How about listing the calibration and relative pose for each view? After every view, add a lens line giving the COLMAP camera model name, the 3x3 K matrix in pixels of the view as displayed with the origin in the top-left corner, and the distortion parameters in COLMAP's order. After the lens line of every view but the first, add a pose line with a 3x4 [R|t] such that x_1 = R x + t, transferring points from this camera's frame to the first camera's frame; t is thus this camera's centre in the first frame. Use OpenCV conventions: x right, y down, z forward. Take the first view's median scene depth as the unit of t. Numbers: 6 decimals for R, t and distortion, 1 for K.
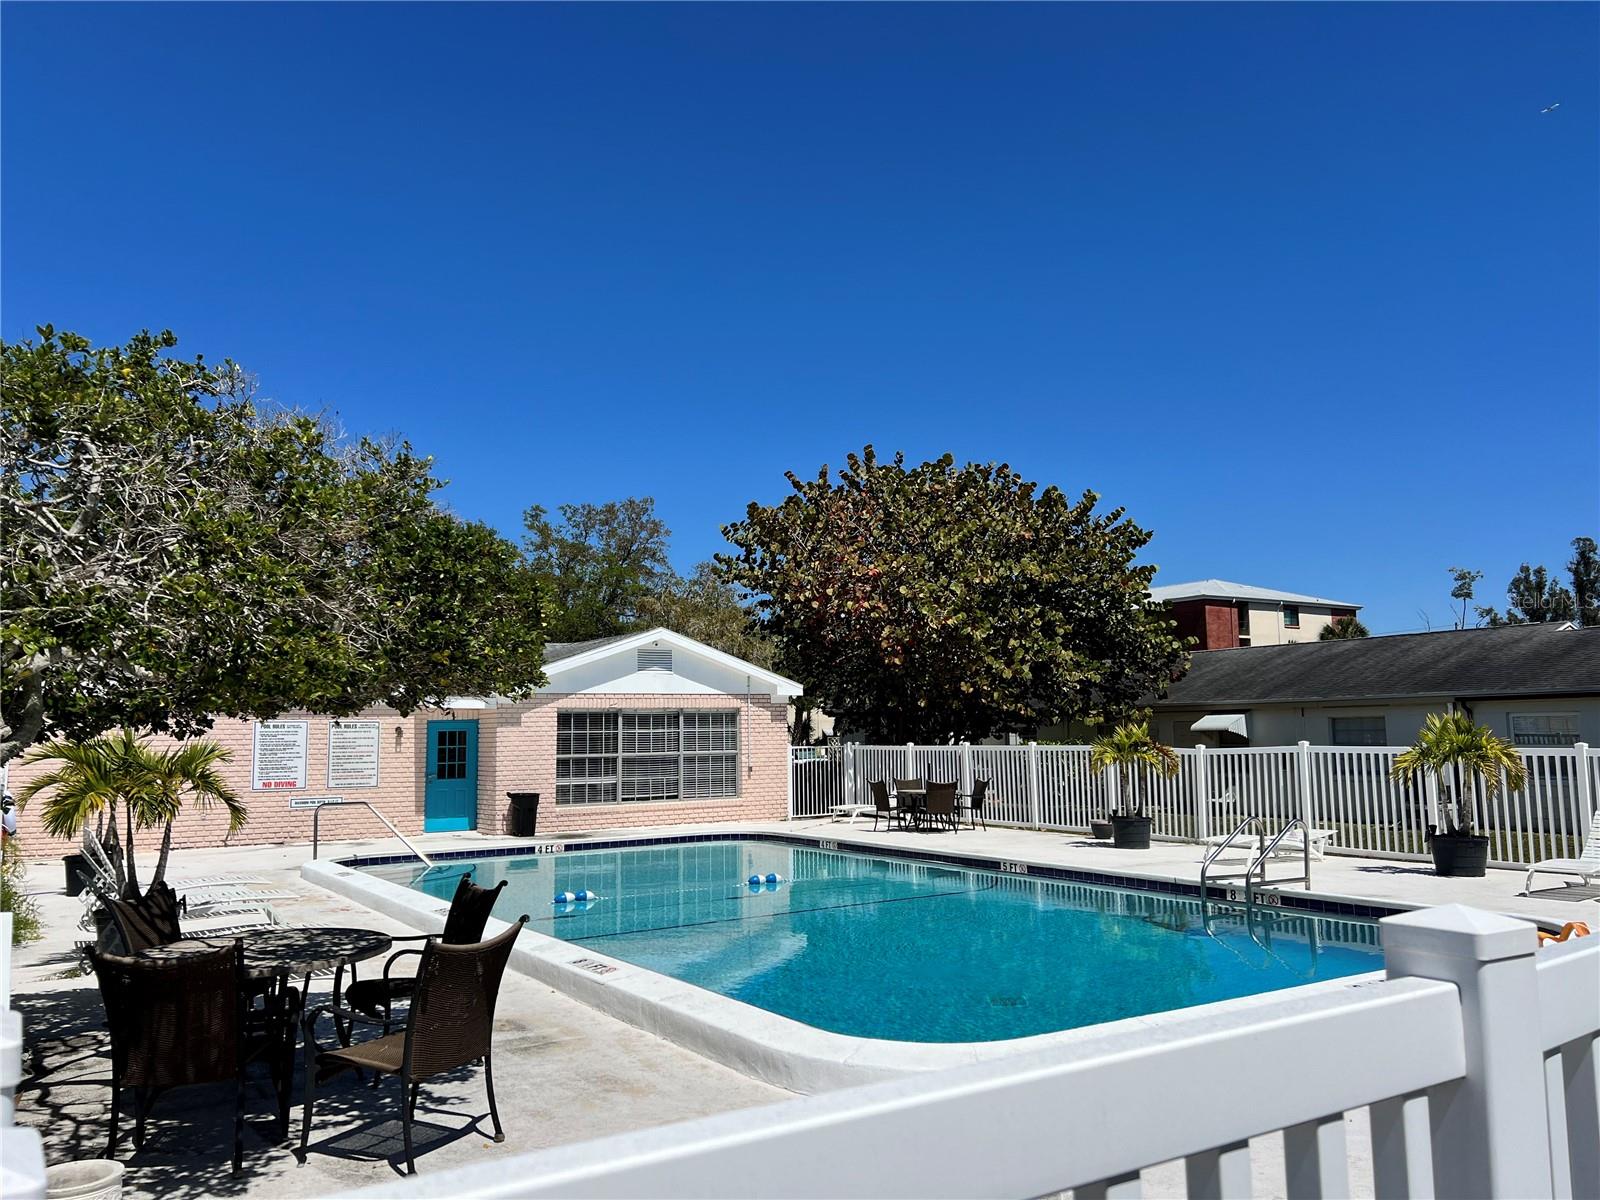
lens RADIAL K [[1218.4, 0, 800.0], [0, 1218.4, 600.0], [0, 0, 1]] dist [-0.070807, -0.000727]
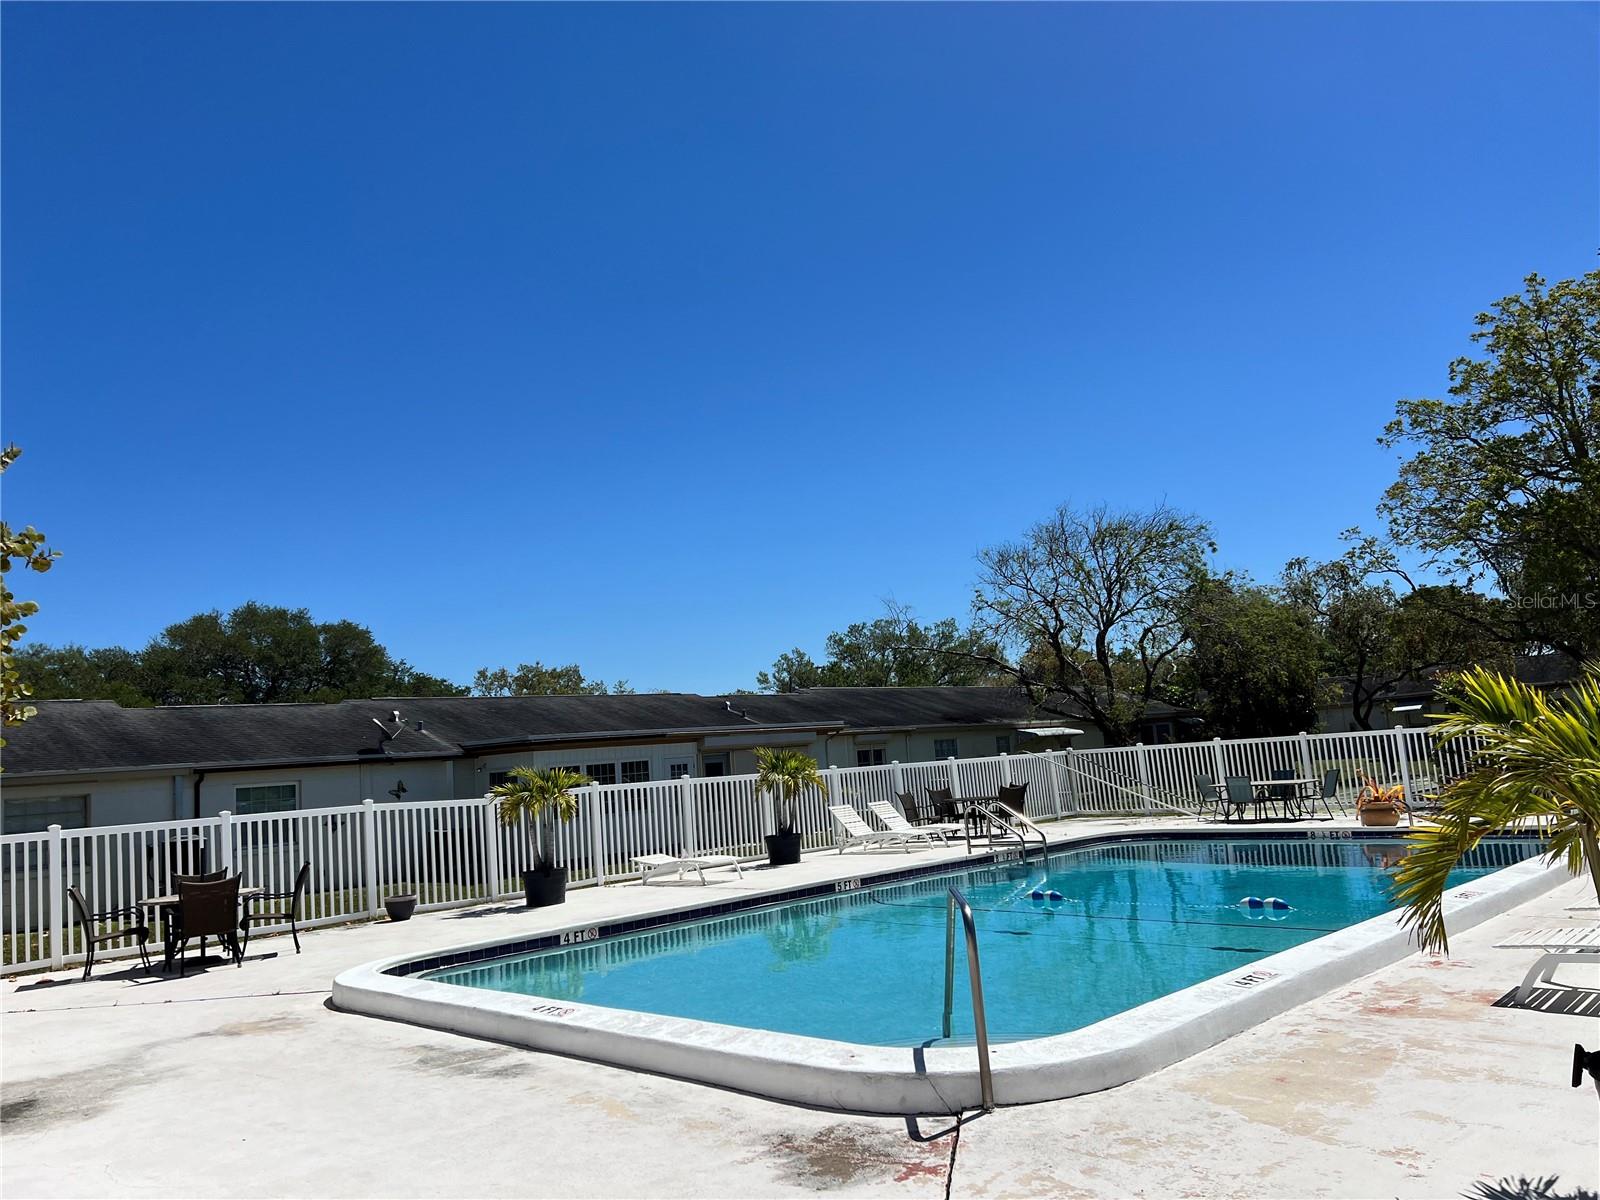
lens RADIAL K [[1205.2, 0, 800.0], [0, 1205.2, 600.0], [0, 0, 1]] dist [0.168452, -0.252424]
pose [[-0.232505, 0.146452, 0.961506, -0.842515], [-0.042494, 0.986124, -0.160477, 0.145262], [-0.971666, -0.078170, -0.223056, 1.266052]]
